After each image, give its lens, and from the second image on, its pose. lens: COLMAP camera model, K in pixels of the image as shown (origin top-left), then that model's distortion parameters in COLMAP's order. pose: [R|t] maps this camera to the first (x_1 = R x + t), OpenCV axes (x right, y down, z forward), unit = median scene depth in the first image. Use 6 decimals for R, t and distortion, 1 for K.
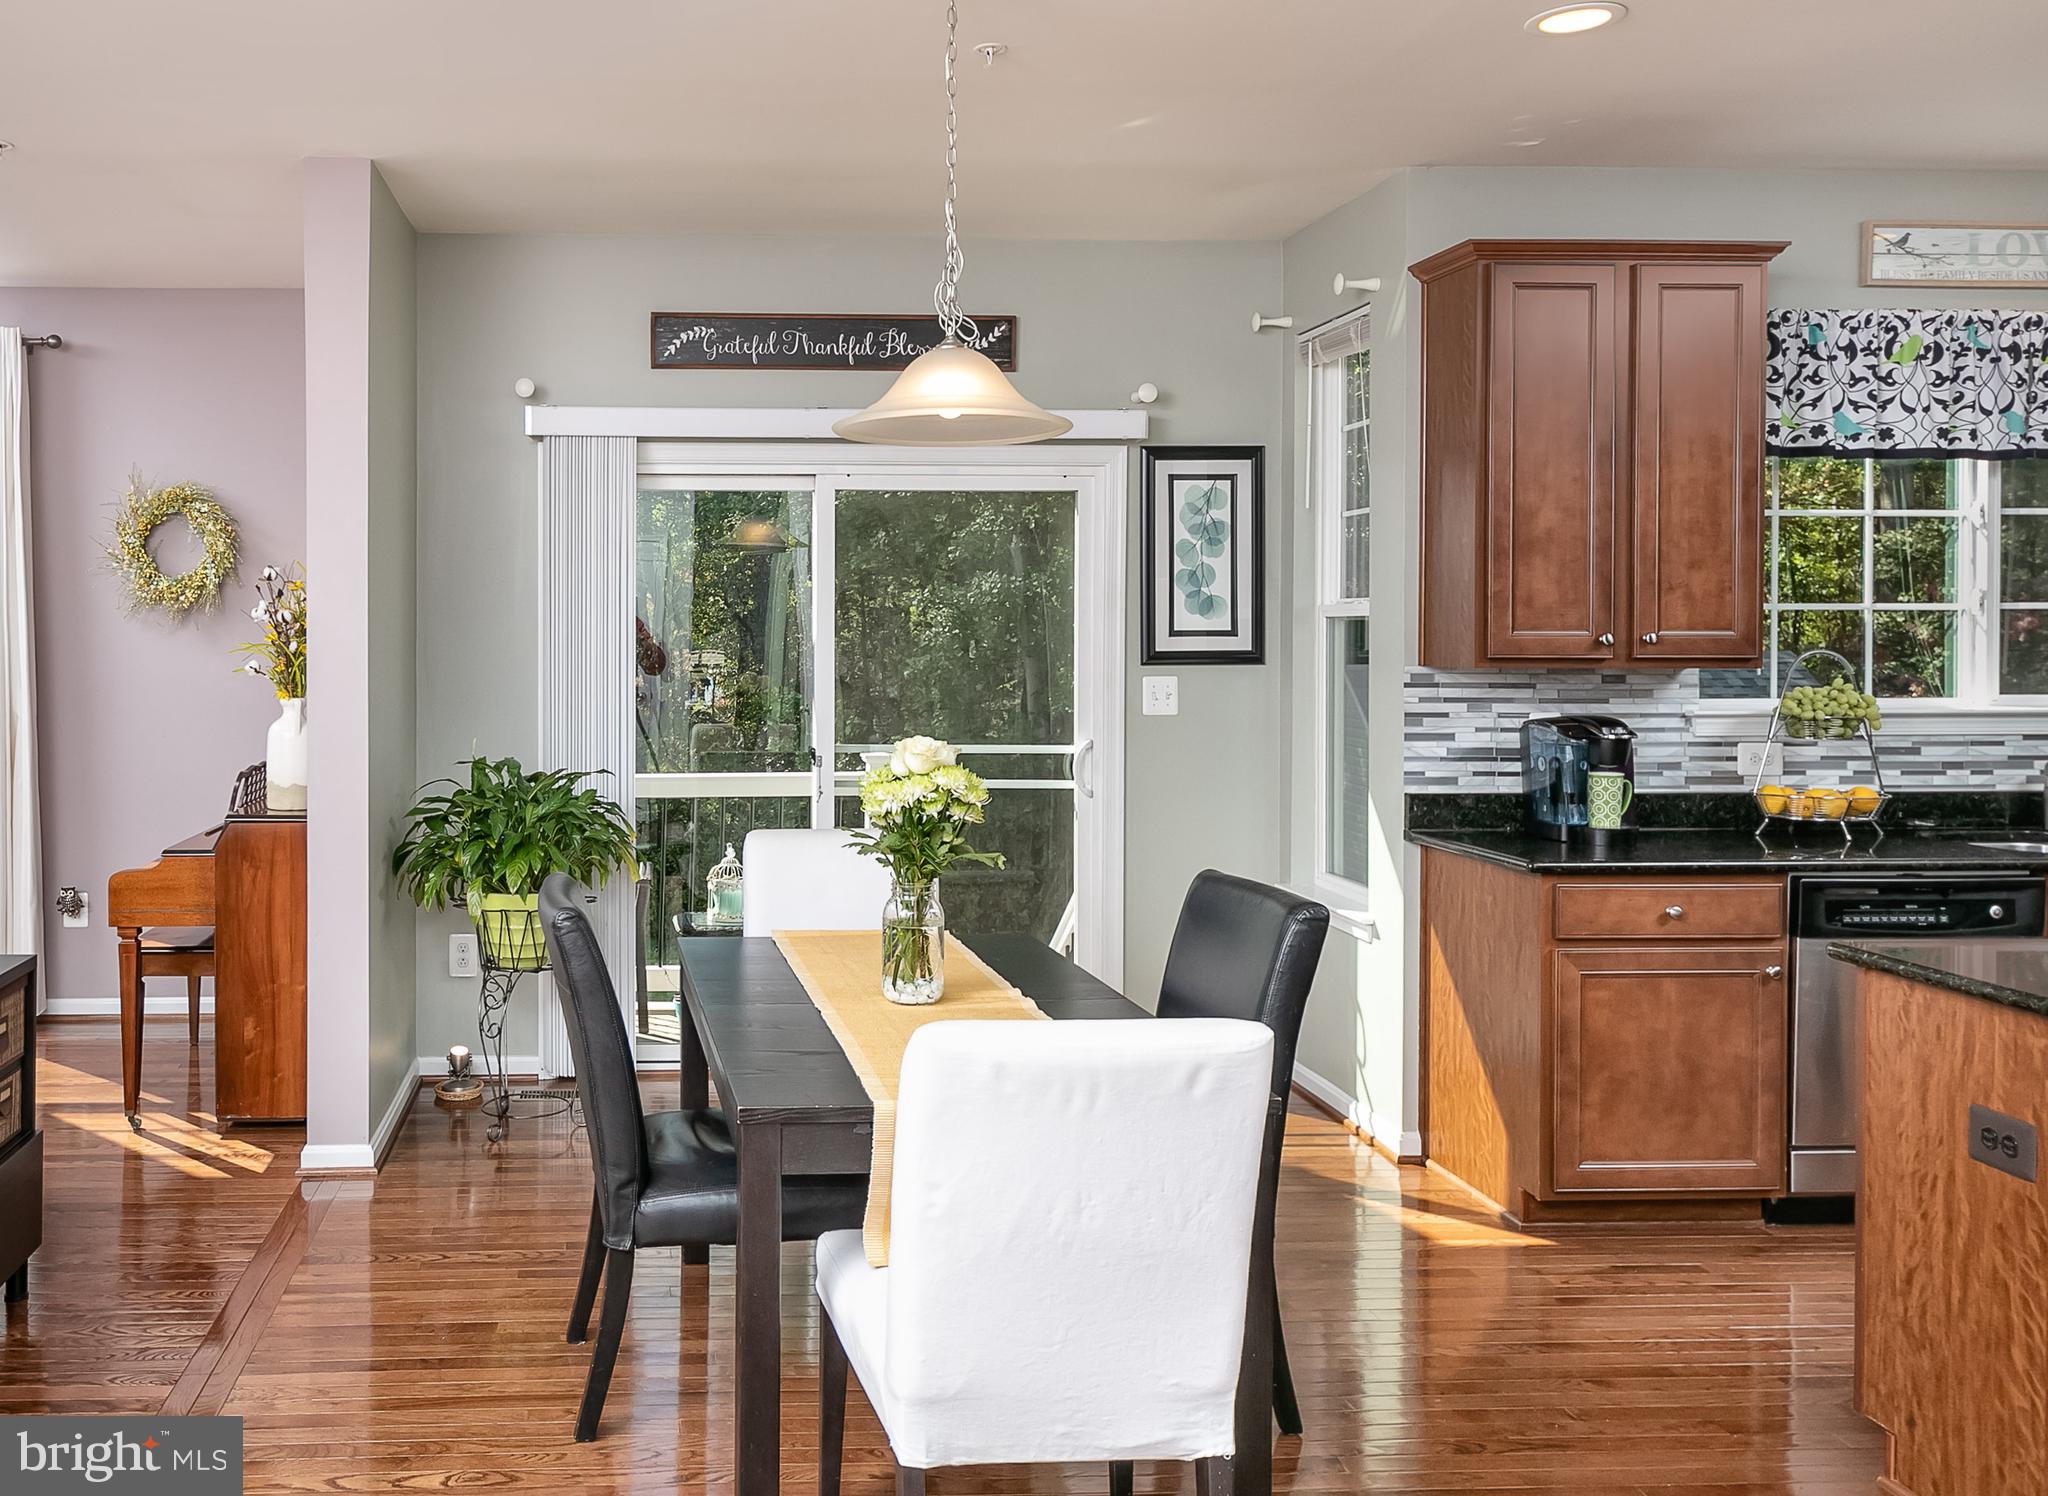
lens RADIAL K [[1666.1, 0, 691.3], [0, 1666.1, 644.8], [0, 0, 1]] dist [-0.008844, 0.003650]
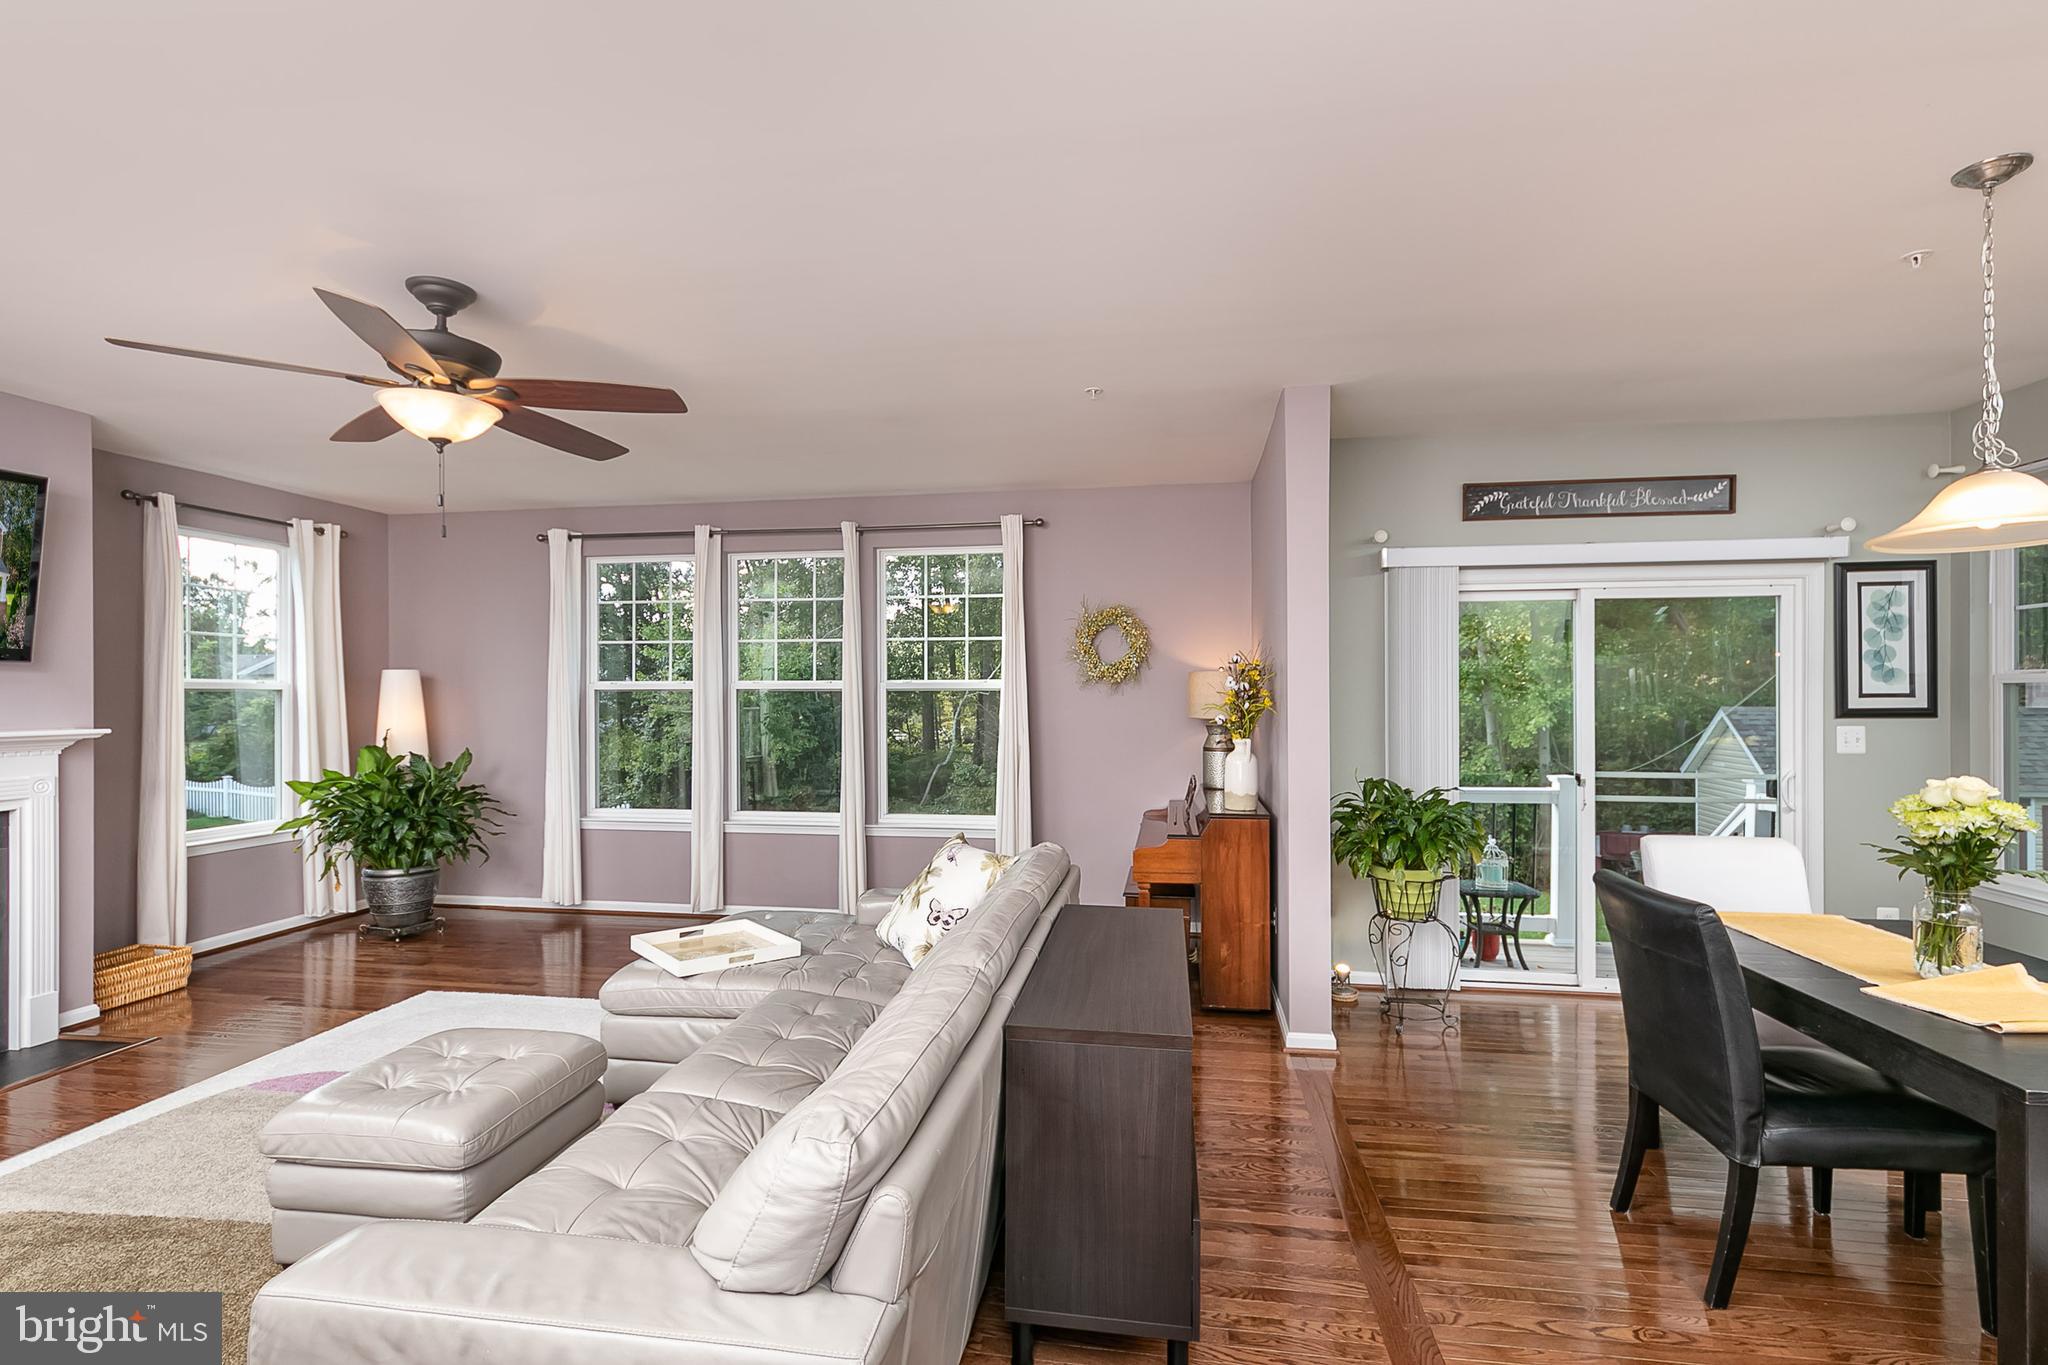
lens RADIAL K [[939.8, 0, 1014.7], [0, 939.8, 696.1], [0, 0, 1]] dist [0.001699, -0.000308]
pose [[0.980390, -0.002603, -0.197048, -0.302655], [0.001165, 0.999972, -0.007411, -0.001697], [0.197061, 0.007036, 0.980366, 0.101161]]
